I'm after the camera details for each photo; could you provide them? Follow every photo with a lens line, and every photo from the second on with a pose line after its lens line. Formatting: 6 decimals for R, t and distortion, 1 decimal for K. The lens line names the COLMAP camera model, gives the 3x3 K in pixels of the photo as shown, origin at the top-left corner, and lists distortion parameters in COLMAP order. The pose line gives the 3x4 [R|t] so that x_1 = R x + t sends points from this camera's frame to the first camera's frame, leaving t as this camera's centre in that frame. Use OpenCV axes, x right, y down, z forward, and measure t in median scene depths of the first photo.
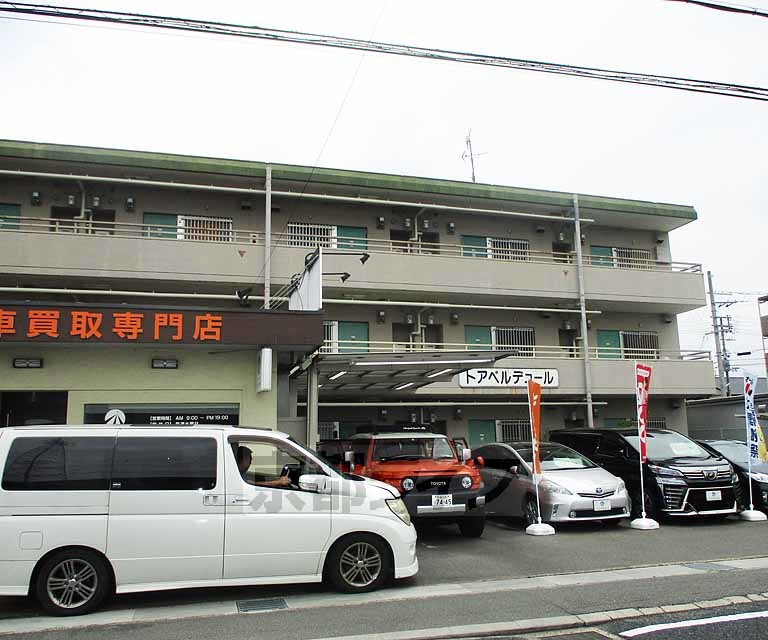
lens RADIAL K [[761.6, 0, 383.8], [0, 761.6, 322.3], [0, 0, 1]] dist [-0.083729, 0.005789]
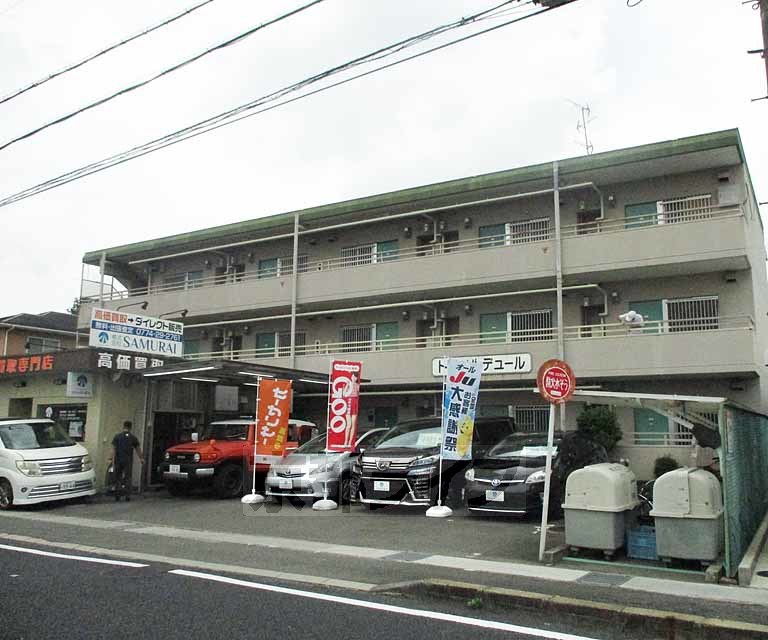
lens RADIAL K [[727.6, 0, 384.0], [0, 727.6, 358.2], [0, 0, 1]] dist [-0.069735, 0.010248]
pose [[0.663908, -0.057732, -0.745582, 0.797882], [0.110310, 0.993669, 0.021284, 0.028242], [0.739634, -0.096375, 0.666074, 0.250642]]
